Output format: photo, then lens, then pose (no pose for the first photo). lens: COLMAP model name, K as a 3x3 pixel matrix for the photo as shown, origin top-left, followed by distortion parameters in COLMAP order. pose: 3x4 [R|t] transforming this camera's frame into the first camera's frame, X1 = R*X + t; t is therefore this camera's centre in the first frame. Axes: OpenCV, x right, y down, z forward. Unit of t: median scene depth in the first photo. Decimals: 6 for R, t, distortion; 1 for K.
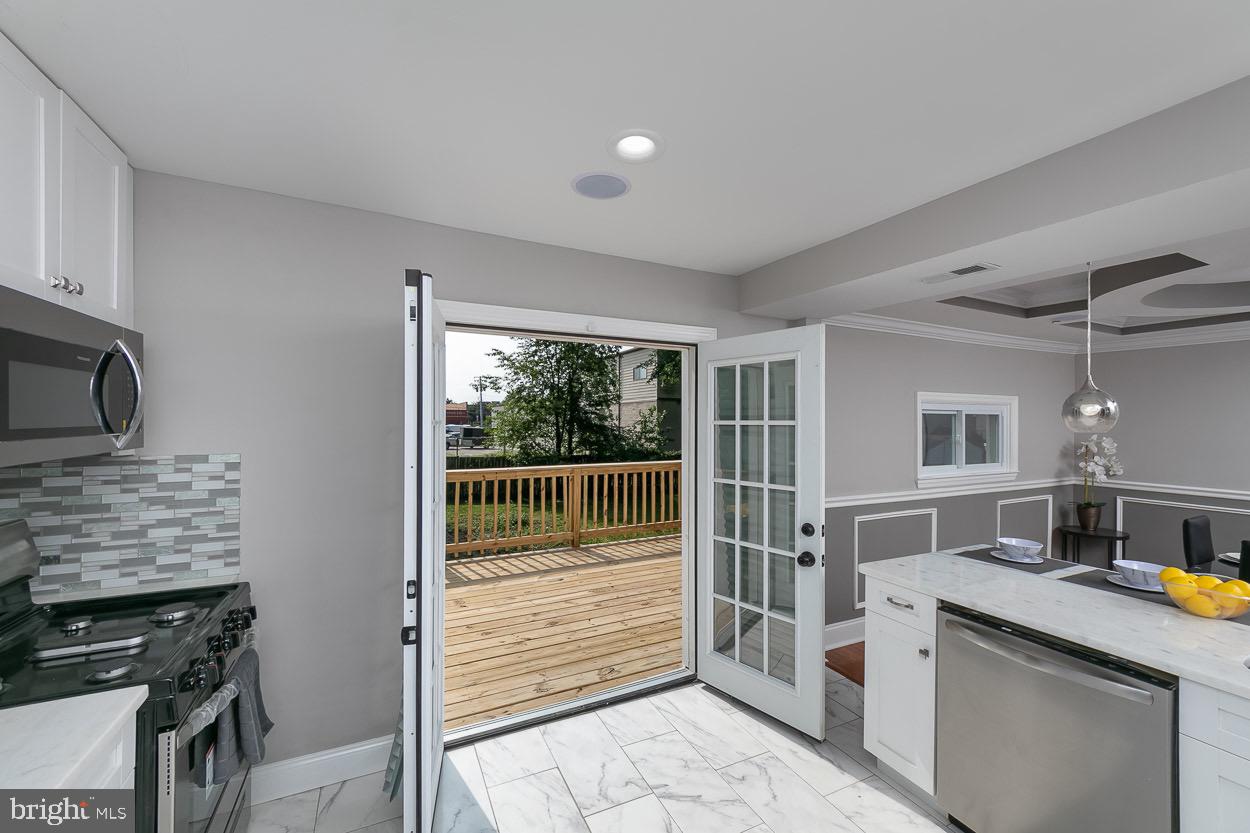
lens RADIAL K [[484.5, 0, 604.7], [0, 484.5, 416.8], [0, 0, 1]] dist [-0.012160, 0.001870]
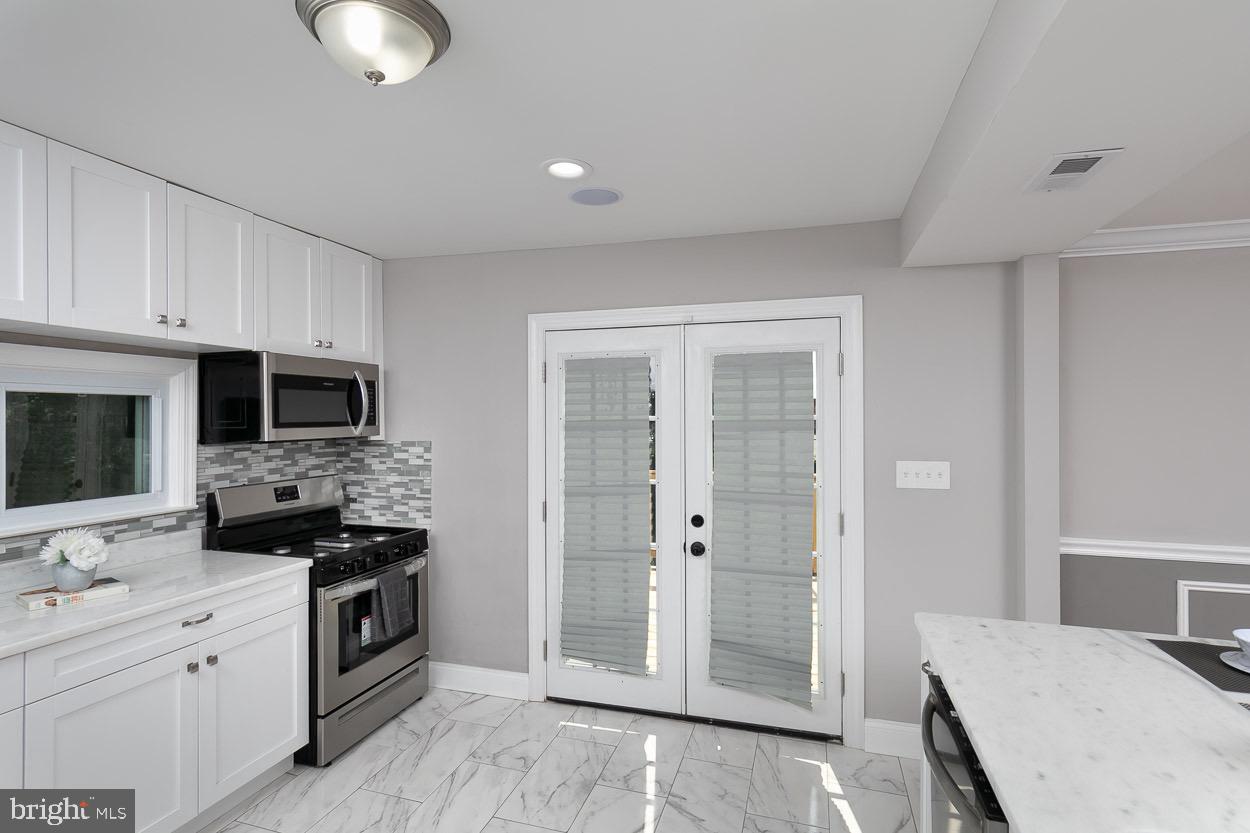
lens RADIAL K [[605.8, 0, 625.8], [0, 605.8, 420.7], [0, 0, 1]] dist [-0.004620, 0.002054]
pose [[0.740291, -0.002981, -0.672280, 0.890615], [0.008095, 0.999957, 0.004480, 0.010667], [0.672238, -0.008759, 0.740283, 0.044167]]
